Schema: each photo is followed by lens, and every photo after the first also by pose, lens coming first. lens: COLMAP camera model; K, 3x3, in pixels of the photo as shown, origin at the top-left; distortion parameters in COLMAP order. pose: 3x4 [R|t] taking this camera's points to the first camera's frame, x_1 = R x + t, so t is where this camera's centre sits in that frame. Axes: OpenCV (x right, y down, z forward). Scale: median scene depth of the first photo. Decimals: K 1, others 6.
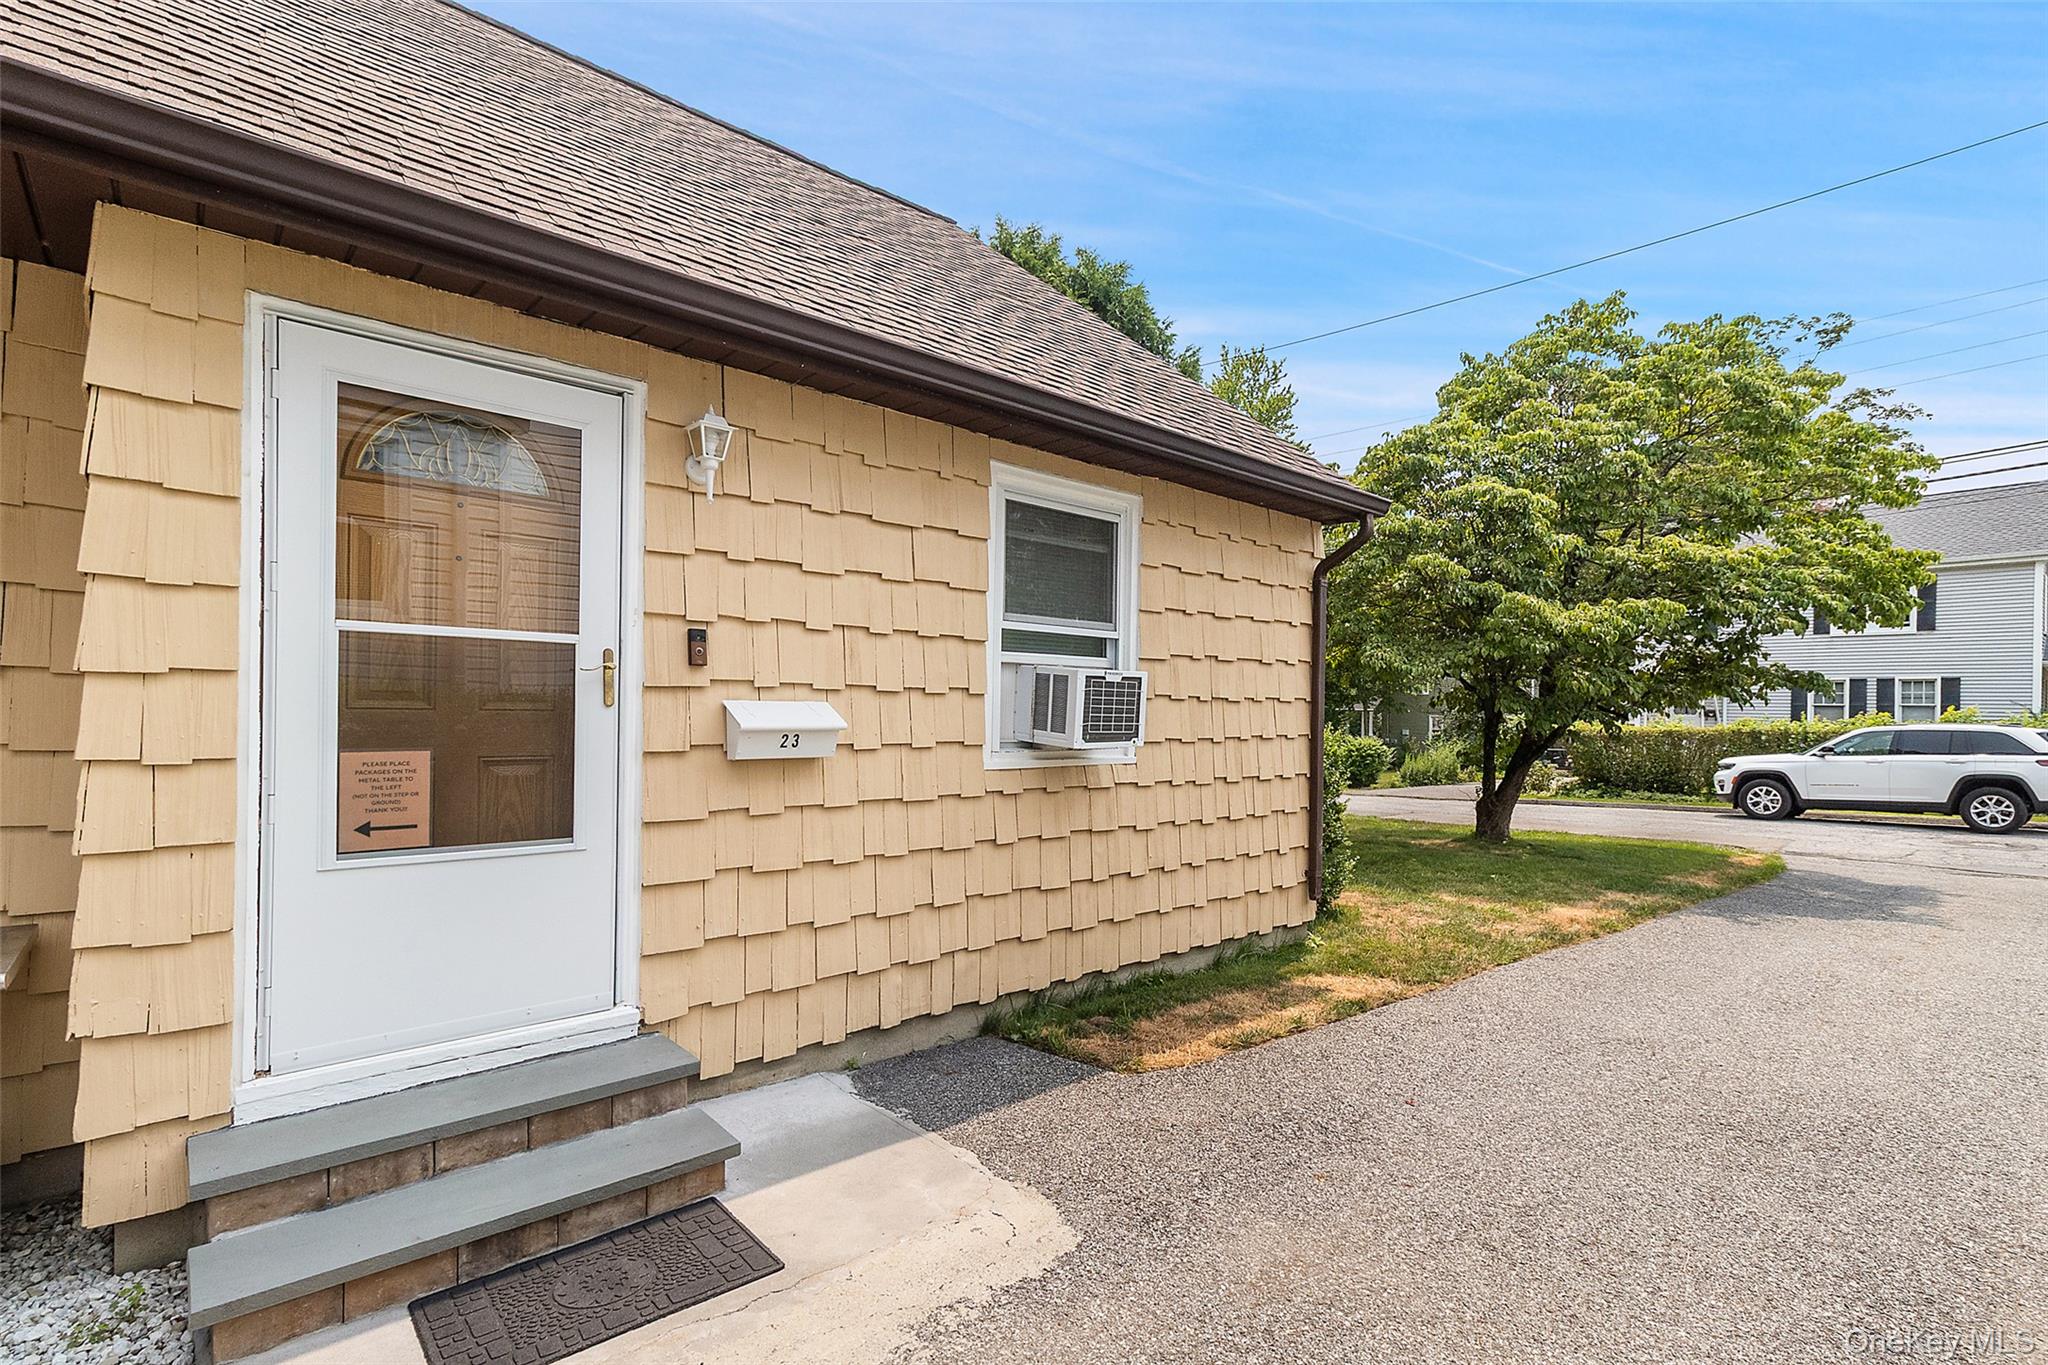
lens RADIAL K [[981.8, 0, 1009.6], [0, 981.8, 712.1], [0, 0, 1]] dist [0.001624, -0.000260]
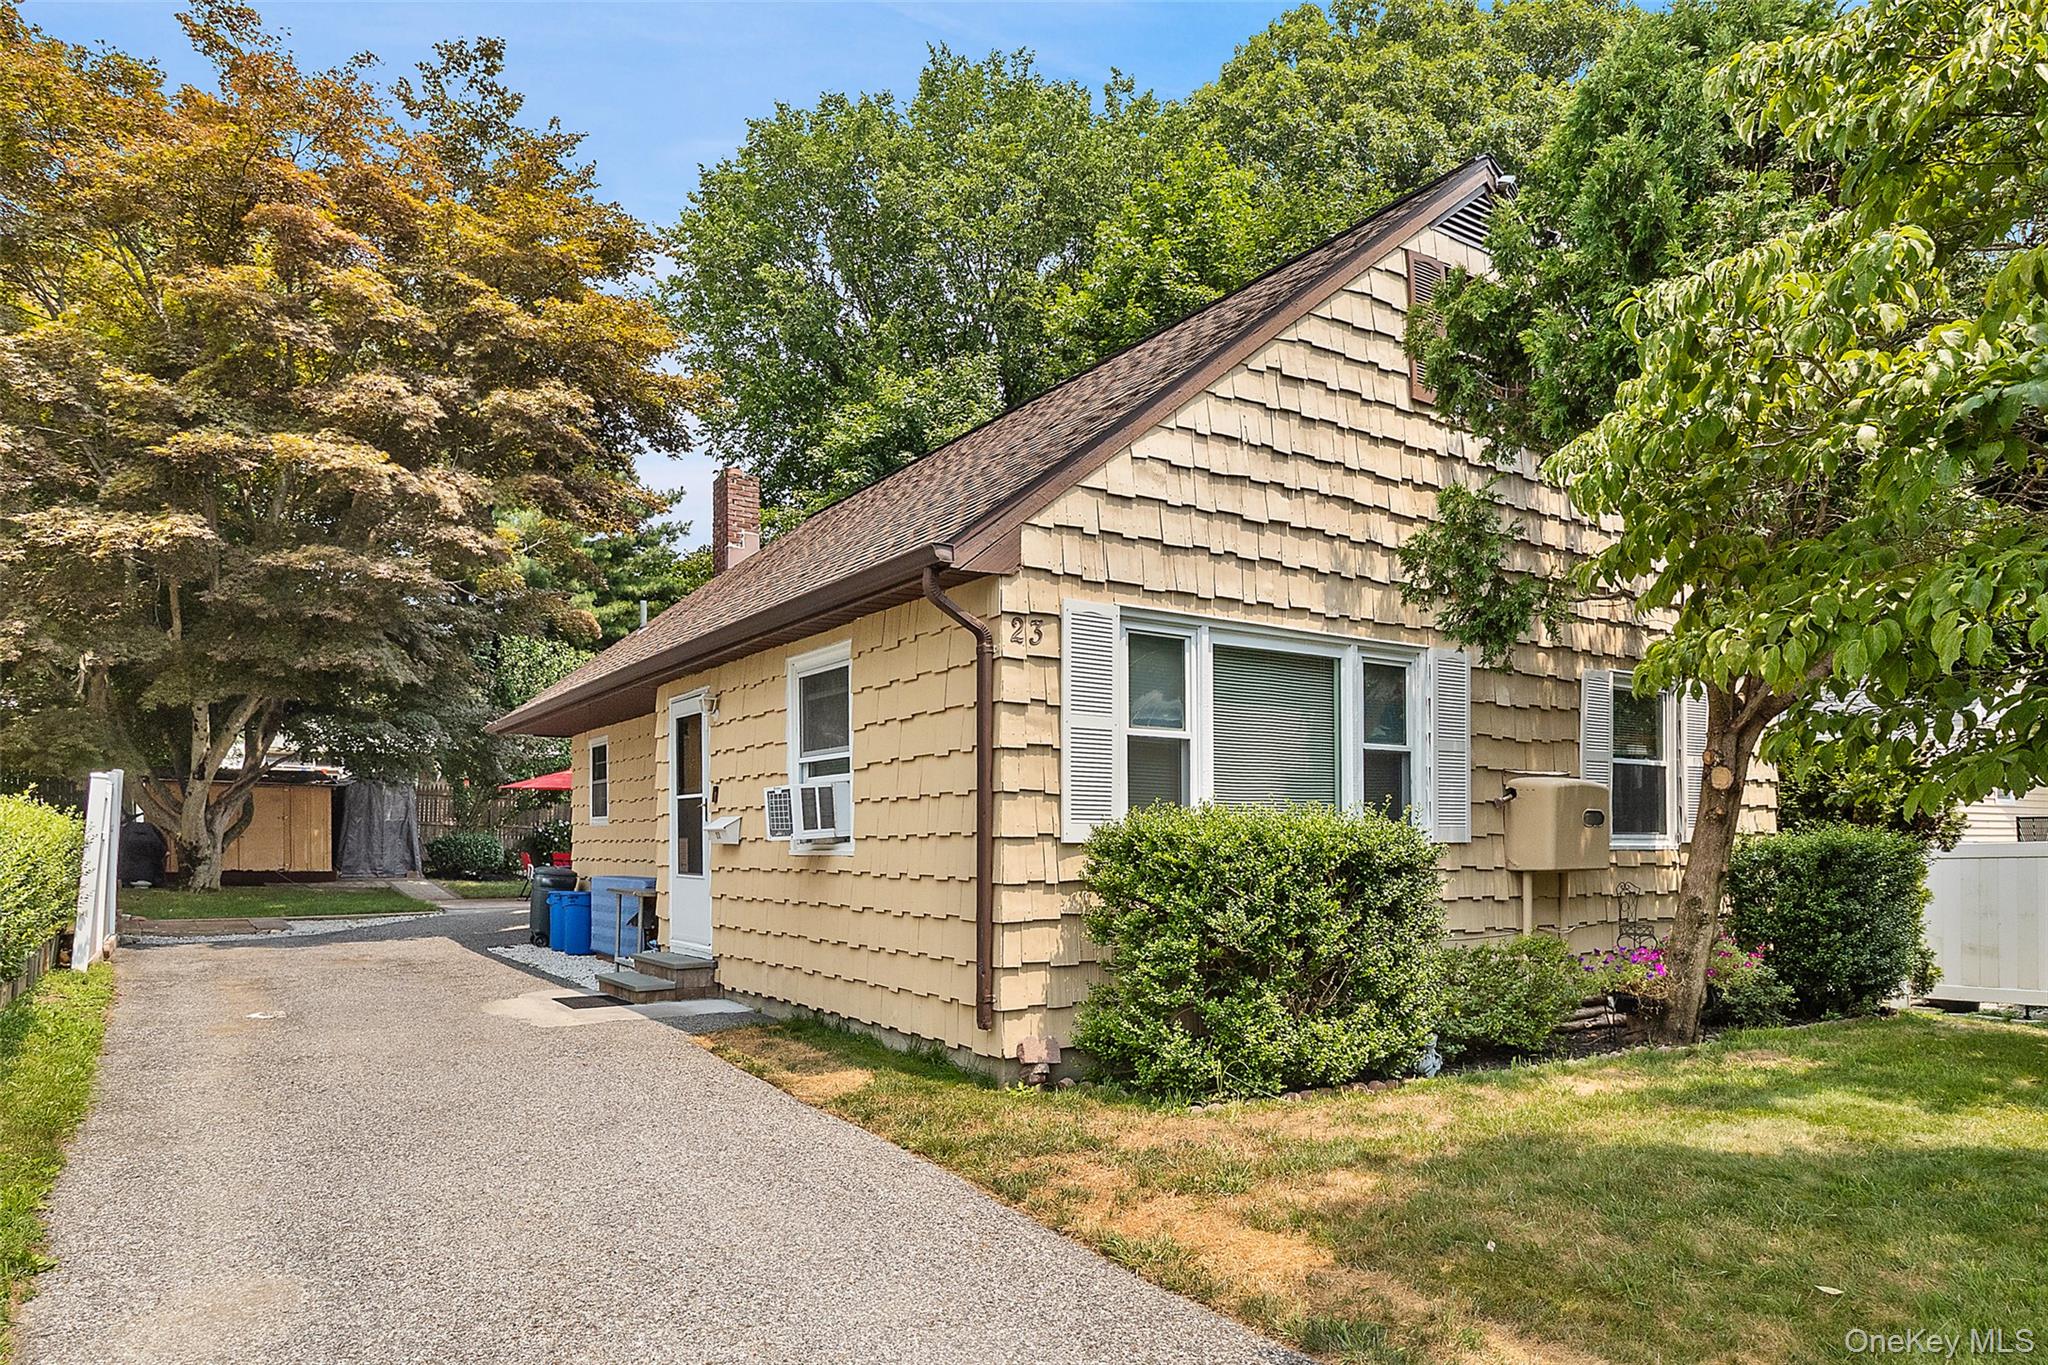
lens RADIAL K [[1297.7, 0, 980.2], [0, 1297.7, 865.5], [0, 0, 1]] dist [-0.001126, -0.005048]
pose [[-0.181362, 0.000906, -0.983416, 1.879714], [-0.005563, 0.999983, 0.001948, 0.066526], [0.983401, 0.005824, -0.181354, 1.604926]]
